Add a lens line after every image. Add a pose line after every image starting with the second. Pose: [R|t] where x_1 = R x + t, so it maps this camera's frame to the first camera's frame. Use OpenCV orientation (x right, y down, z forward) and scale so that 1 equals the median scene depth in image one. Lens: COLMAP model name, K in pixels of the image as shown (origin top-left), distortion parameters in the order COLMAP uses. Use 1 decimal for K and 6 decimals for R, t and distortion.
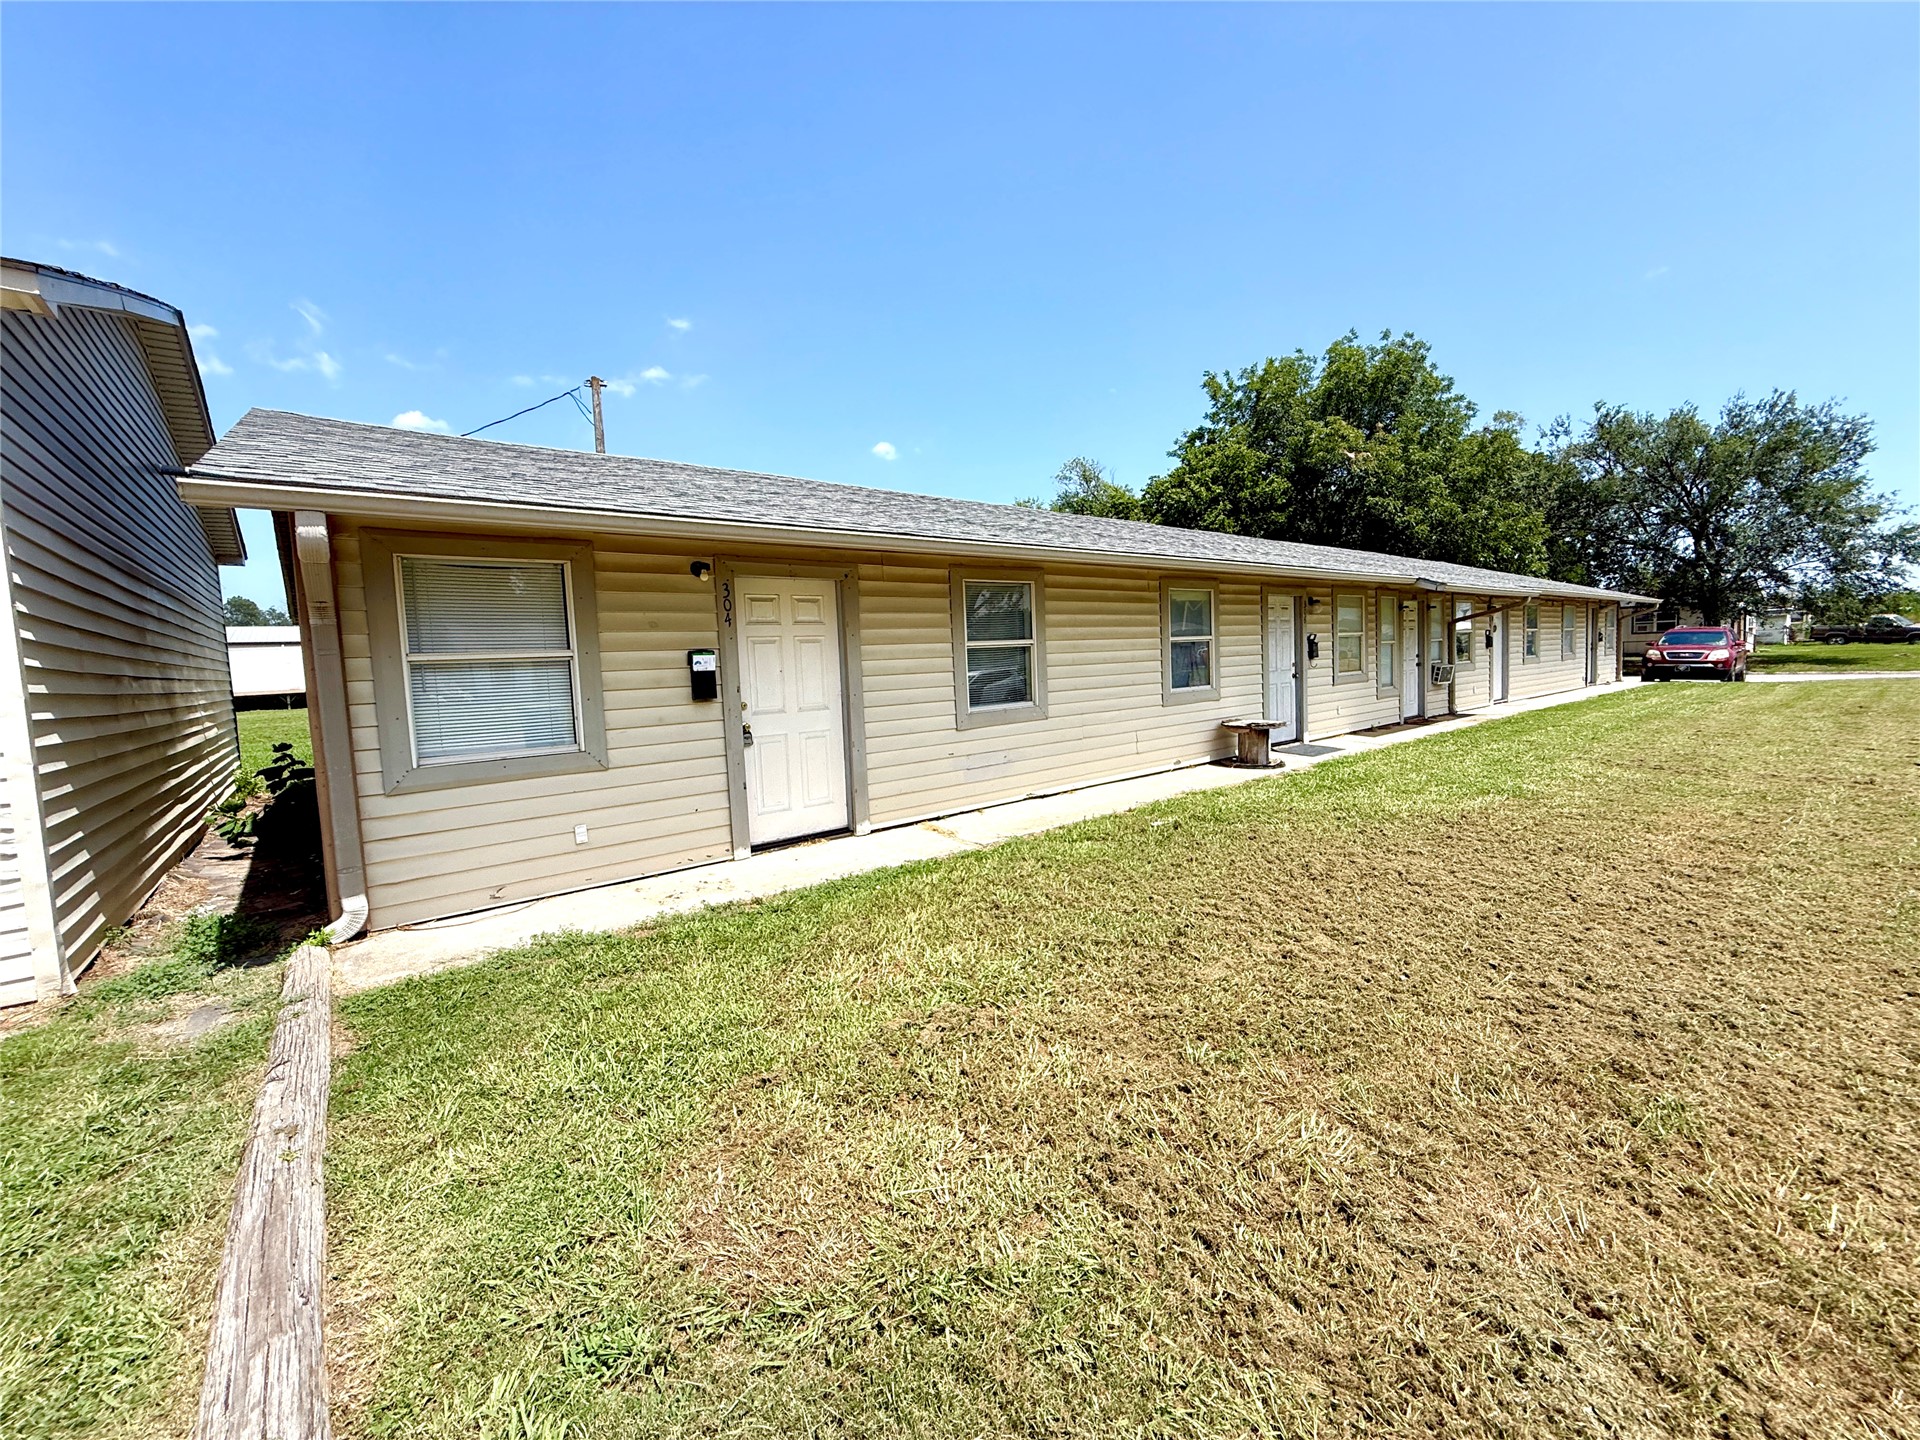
lens RADIAL K [[769.4, 0, 970.1], [0, 769.4, 722.2], [0, 0, 1]] dist [-0.003203, 0.000223]
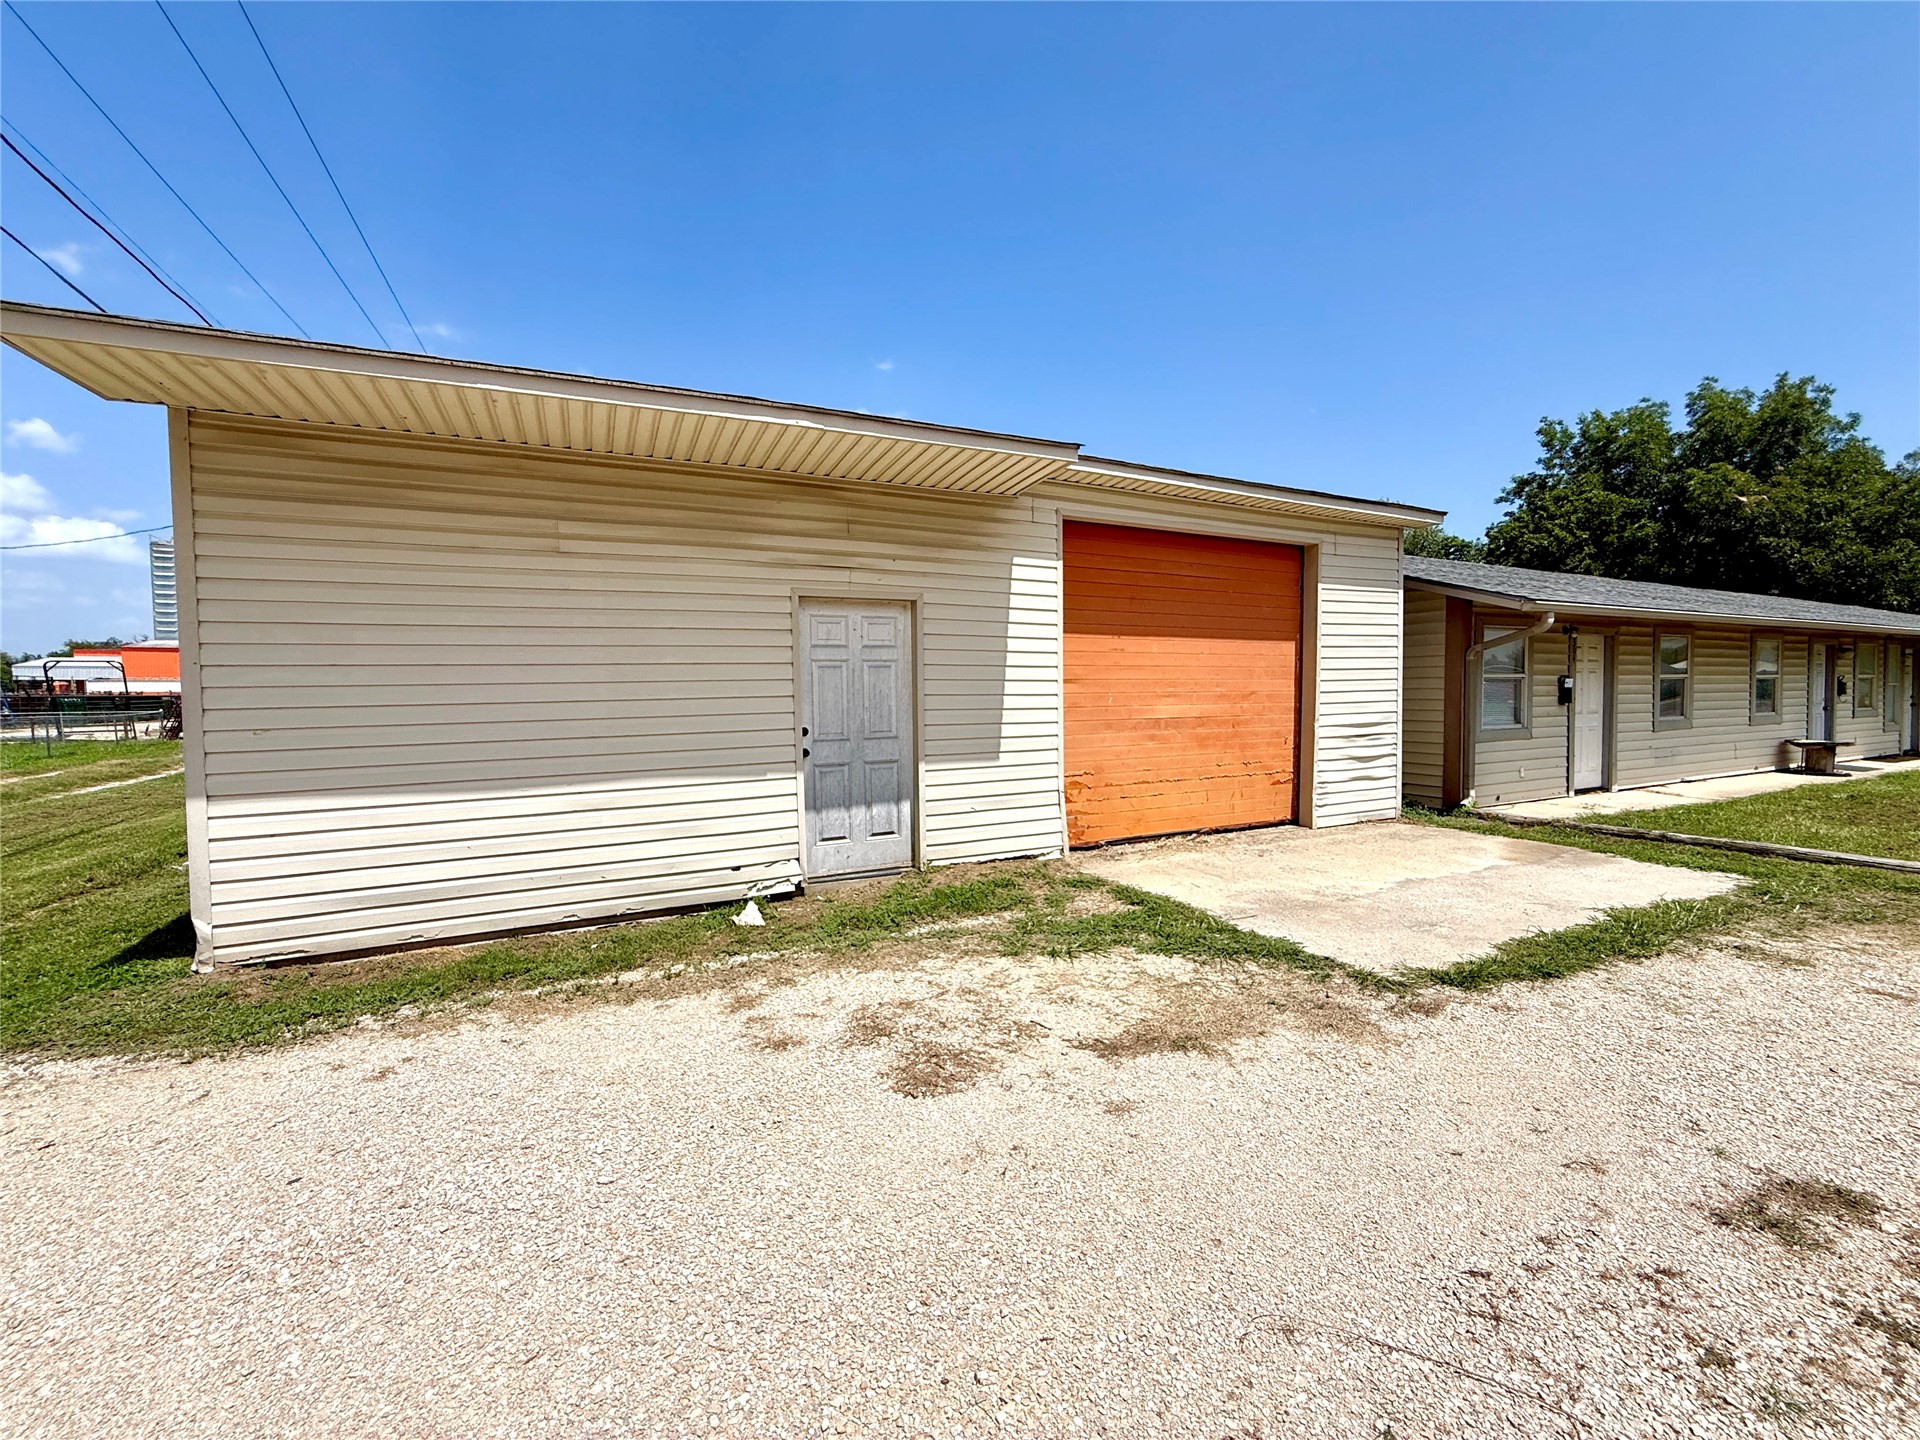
lens RADIAL K [[769.4, 0, 952.2], [0, 769.4, 704.4], [0, 0, 1]] dist [-0.003203, 0.000223]
pose [[0.970528, 0.036219, -0.238252, -0.737295], [-0.050063, 0.997375, -0.052312, 0.077719], [0.235732, 0.062698, 0.969793, -0.597844]]
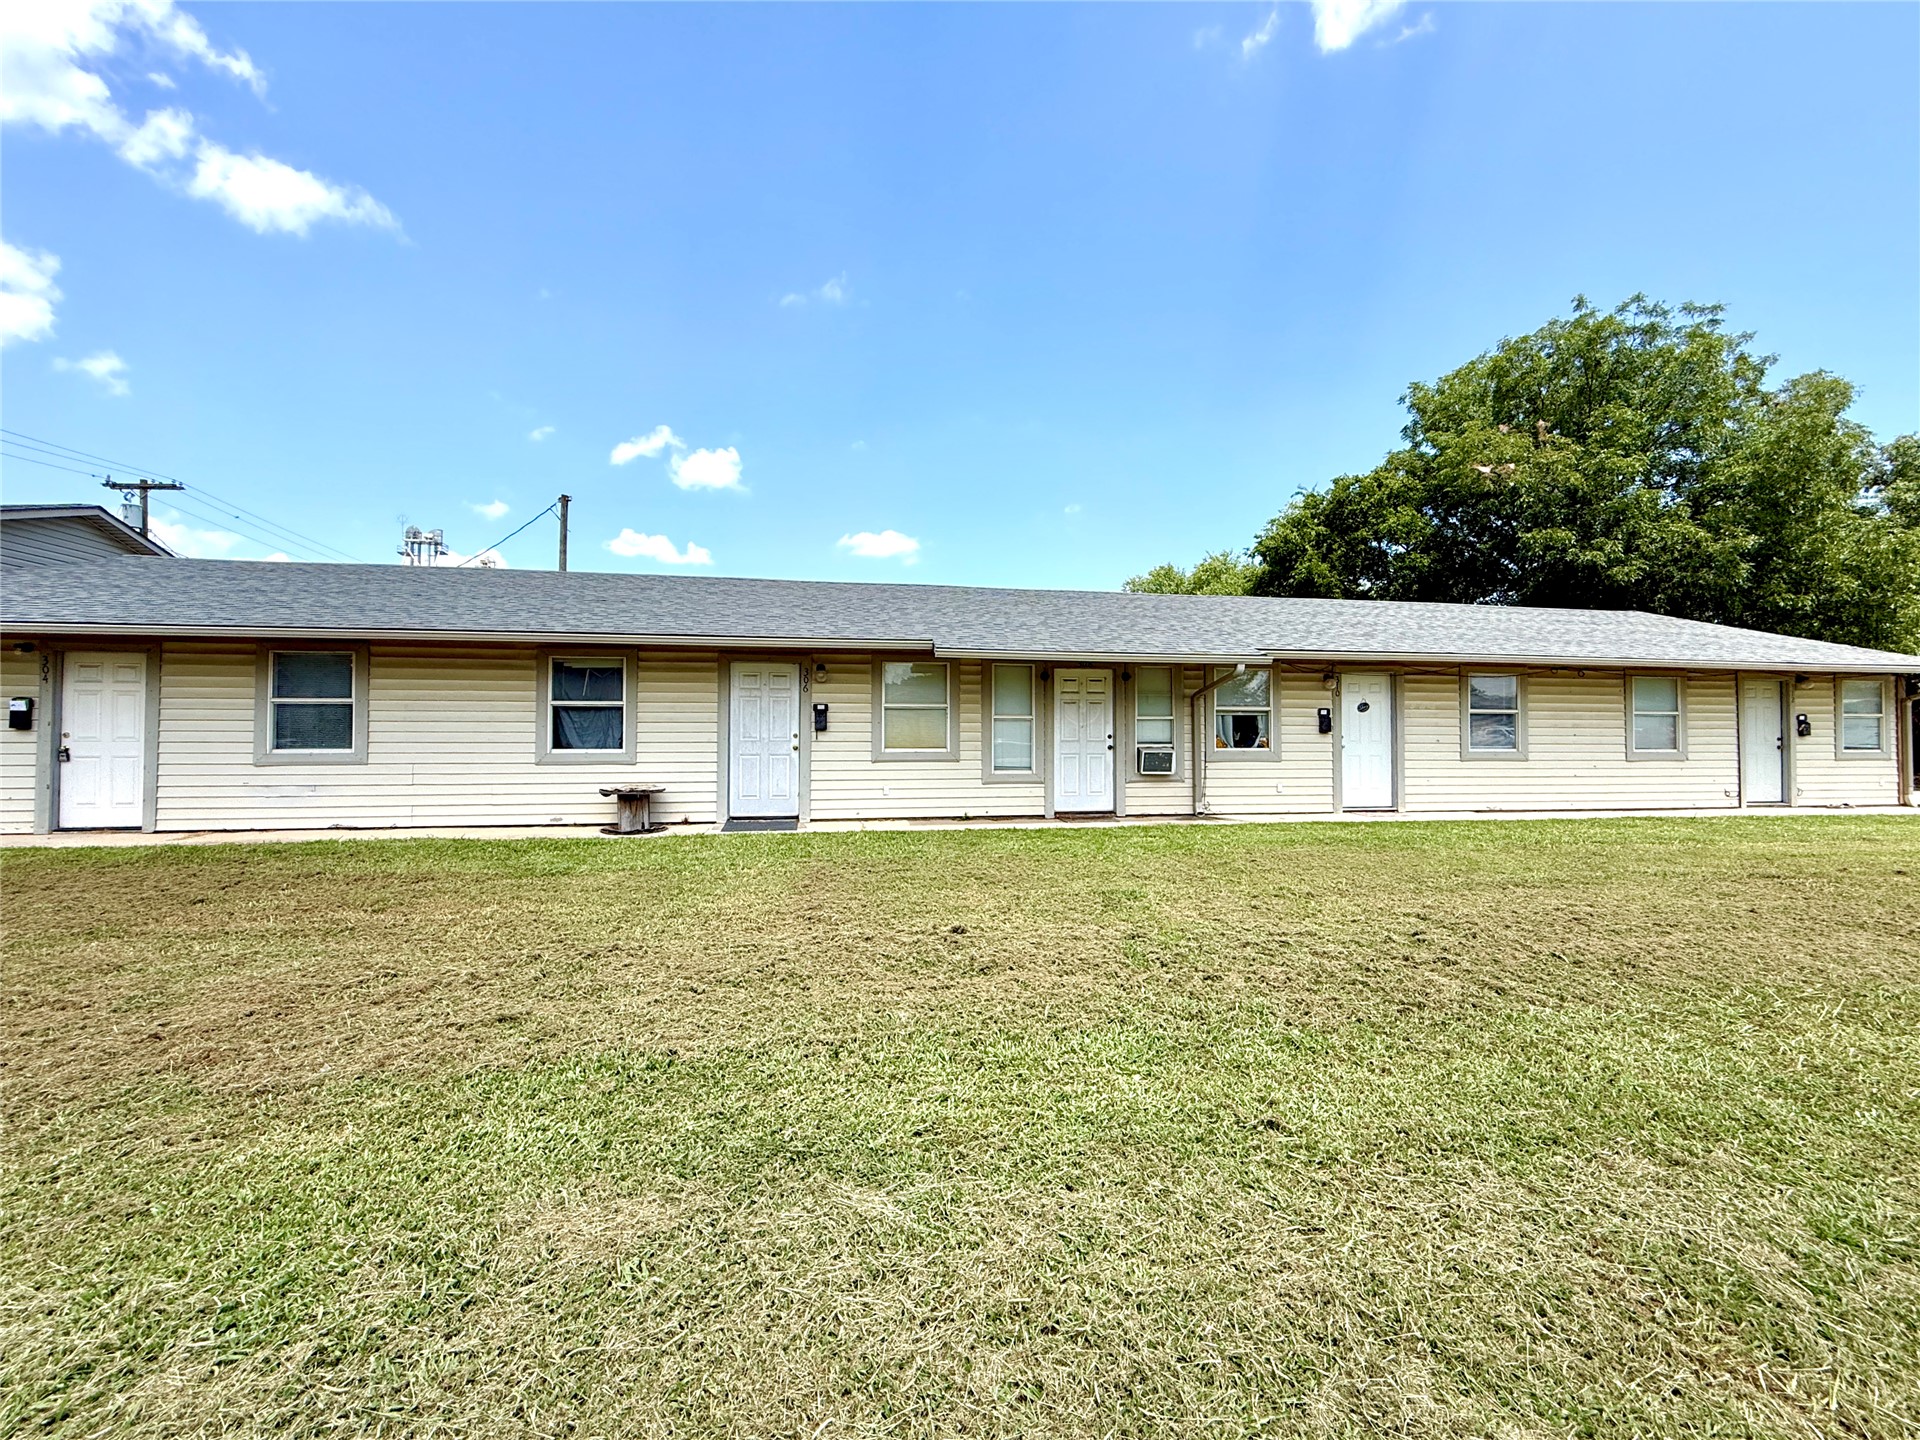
lens RADIAL K [[769.4, 0, 943.3], [0, 769.4, 715.6], [0, 0, 1]] dist [-0.003203, 0.000223]
pose [[0.867293, 0.039560, -0.496224, 1.189220], [-0.080843, 0.994797, -0.061989, -0.063679], [0.491190, 0.093879, 0.865979, 0.321825]]
